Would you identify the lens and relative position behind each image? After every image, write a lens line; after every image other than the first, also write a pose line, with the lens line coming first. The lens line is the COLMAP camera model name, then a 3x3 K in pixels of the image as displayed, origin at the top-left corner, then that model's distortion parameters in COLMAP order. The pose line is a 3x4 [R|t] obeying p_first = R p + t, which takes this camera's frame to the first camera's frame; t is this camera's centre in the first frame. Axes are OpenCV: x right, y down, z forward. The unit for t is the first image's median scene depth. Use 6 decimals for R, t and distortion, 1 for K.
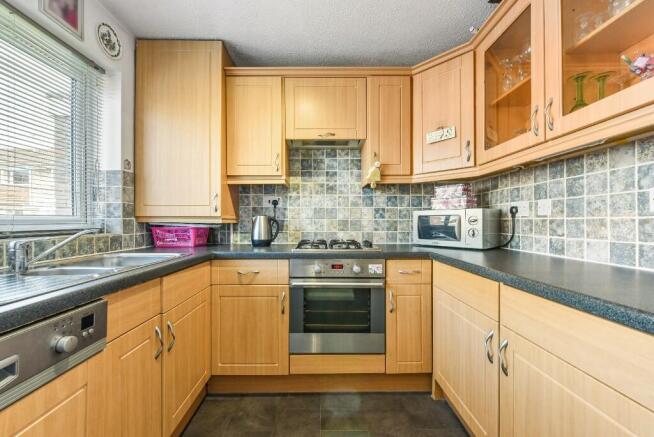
lens RADIAL K [[262.4, 0, 324.2], [0, 262.4, 221.5], [0, 0, 1]] dist [-0.009817, -0.001631]
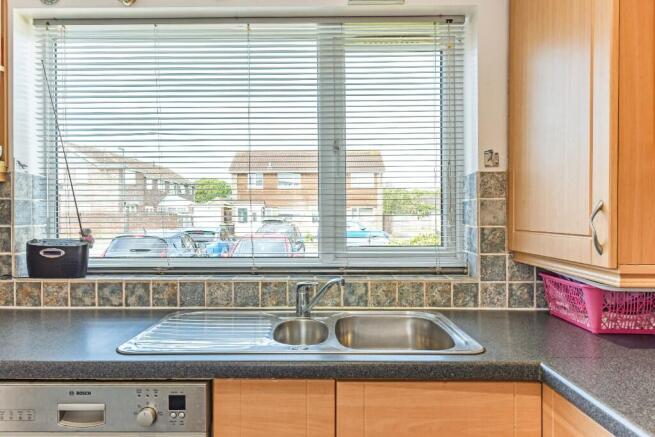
lens RADIAL K [[434.2, 0, 308.5], [0, 434.2, 212.7], [0, 0, 1]] dist [0.010971, -0.001541]
pose [[-0.032324, -0.015864, -0.999352, 0.206485], [0.001765, 0.999872, -0.015929, -0.085779], [0.999476, -0.002279, -0.032292, 0.624192]]
